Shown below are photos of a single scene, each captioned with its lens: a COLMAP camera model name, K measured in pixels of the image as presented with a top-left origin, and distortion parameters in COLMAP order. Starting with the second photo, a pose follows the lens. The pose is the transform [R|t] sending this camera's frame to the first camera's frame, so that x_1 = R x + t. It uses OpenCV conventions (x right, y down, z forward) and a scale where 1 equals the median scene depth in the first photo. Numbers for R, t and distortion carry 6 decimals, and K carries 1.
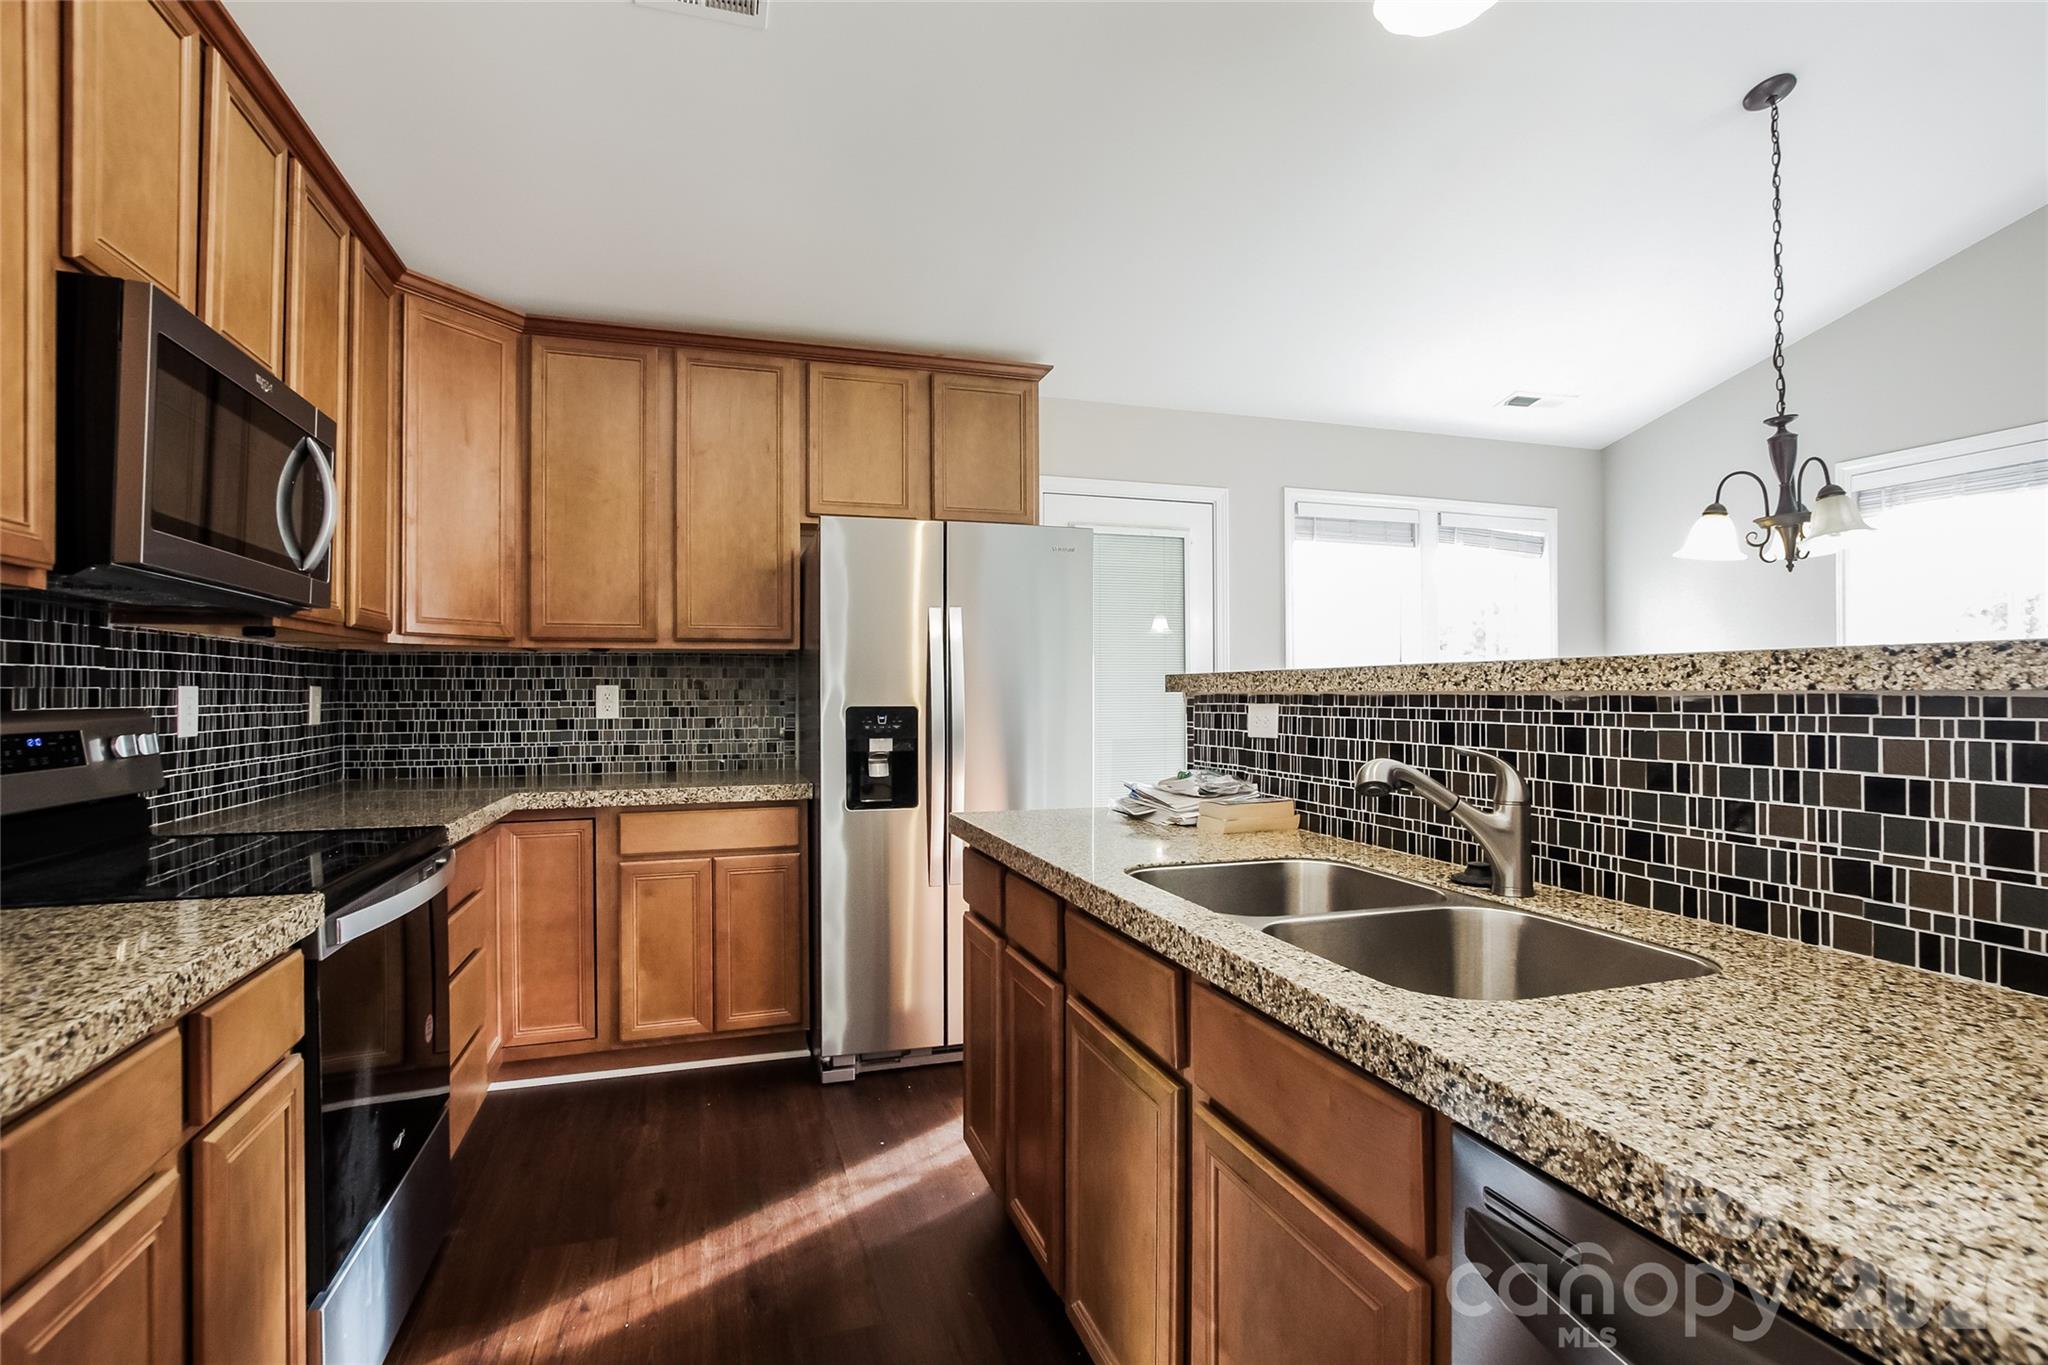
lens RADIAL K [[947.3, 0, 1017.0], [0, 947.3, 687.9], [0, 0, 1]] dist [-0.011172, 0.000180]
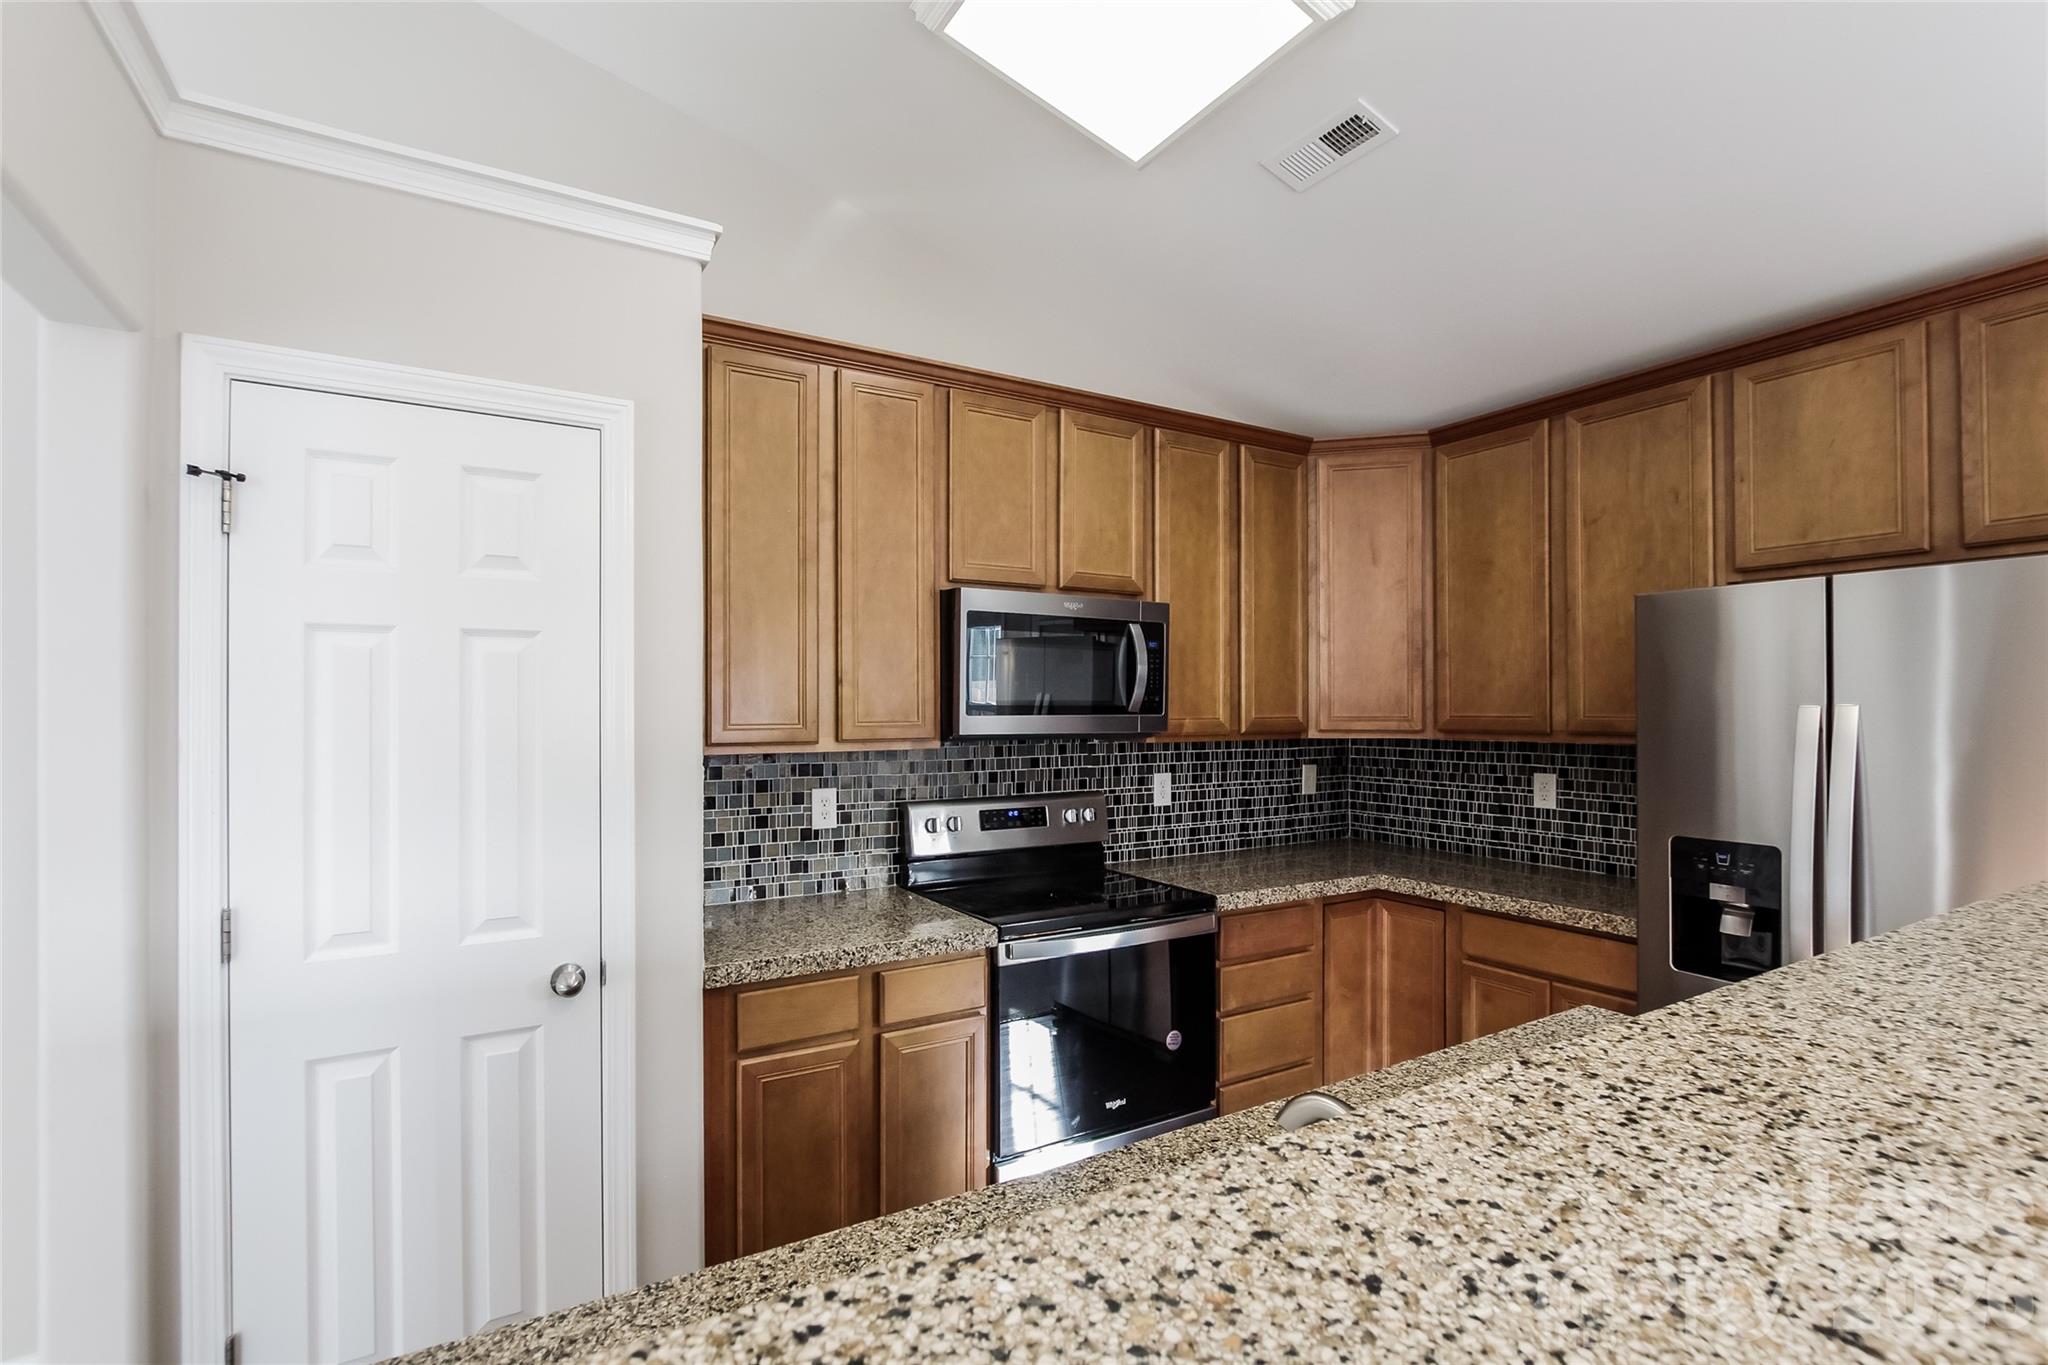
lens RADIAL K [[947.3, 0, 999.3], [0, 947.3, 713.7], [0, 0, 1]] dist [-0.011172, 0.000180]
pose [[0.226584, 0.009078, -0.973949, 0.397411], [0.003009, 0.999945, 0.010020, -0.079453], [0.973987, -0.005201, 0.226545, 0.258738]]
